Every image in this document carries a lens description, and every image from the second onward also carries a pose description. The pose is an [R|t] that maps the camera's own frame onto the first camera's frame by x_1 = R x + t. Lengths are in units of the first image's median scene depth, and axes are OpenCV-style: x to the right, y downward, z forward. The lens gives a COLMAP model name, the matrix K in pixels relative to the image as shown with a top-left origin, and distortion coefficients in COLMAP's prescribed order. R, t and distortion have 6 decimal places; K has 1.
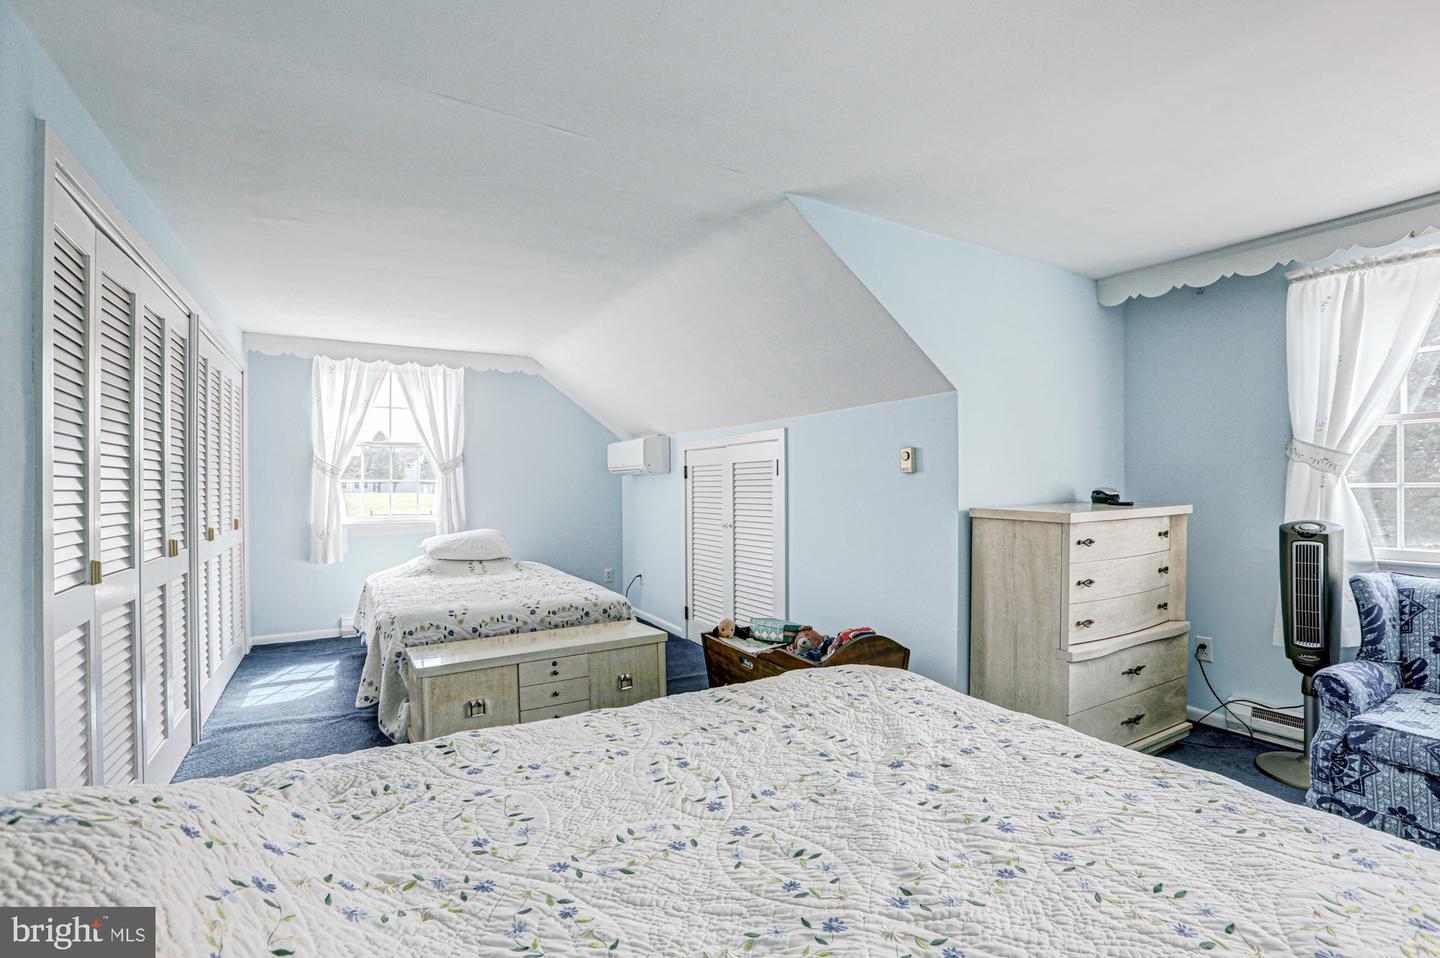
lens RADIAL K [[656.1, 0, 718.4], [0, 656.1, 483.6], [0, 0, 1]] dist [-0.030024, 0.009728]
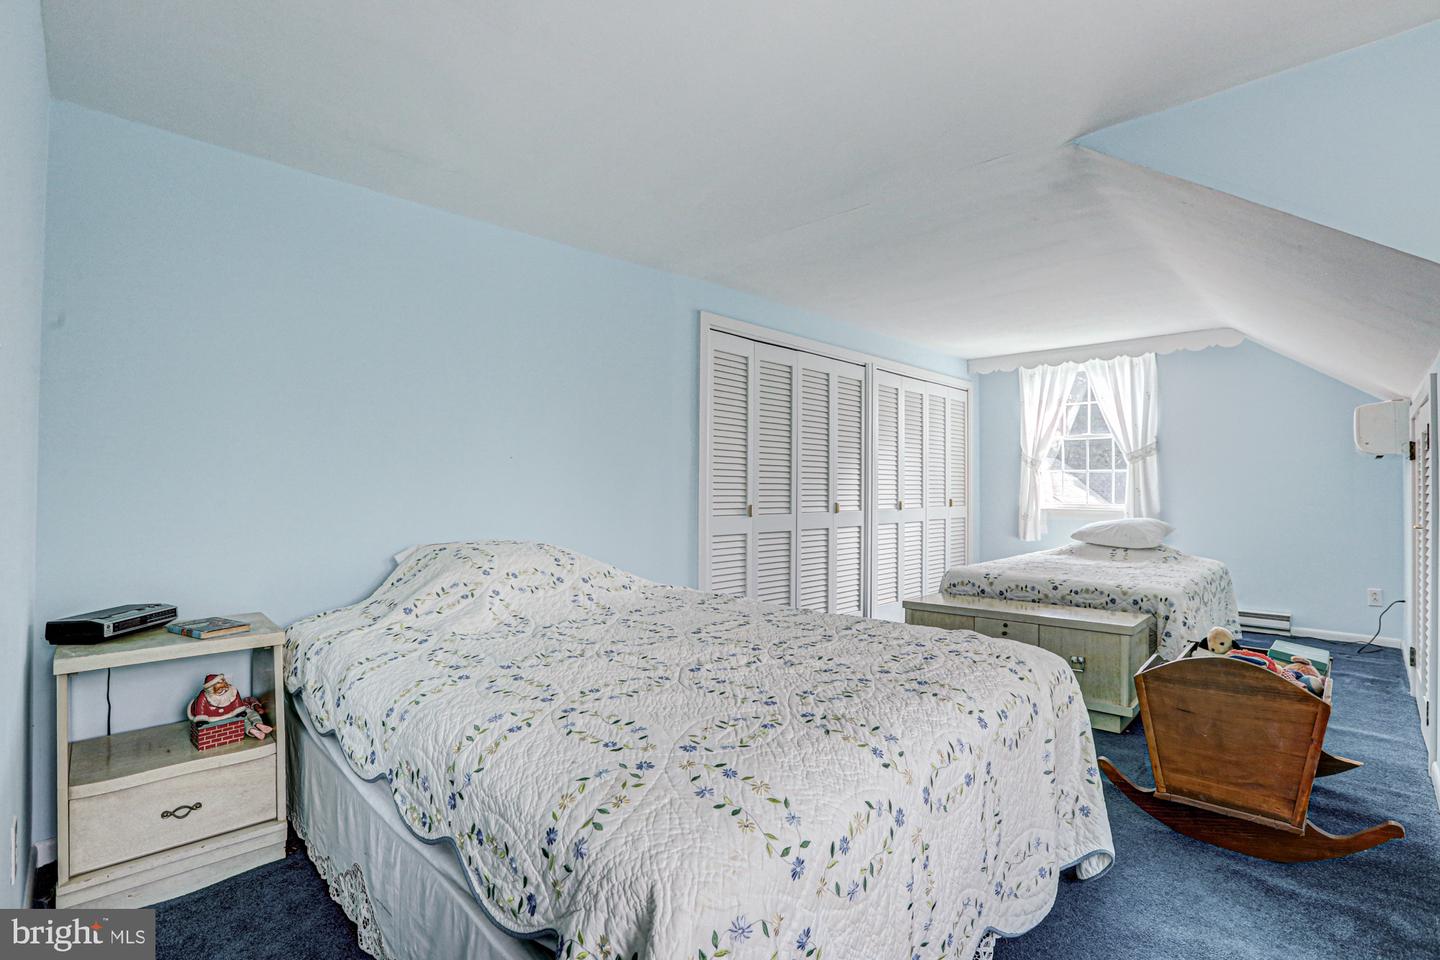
lens RADIAL K [[656.1, 0, 725.8], [0, 656.1, 477.5], [0, 0, 1]] dist [-0.030024, 0.009728]
pose [[0.278615, -0.006955, -0.960378, 0.566049], [-0.003950, 0.999957, -0.008388, 0.028718], [0.960395, 0.006131, 0.278575, 0.190883]]
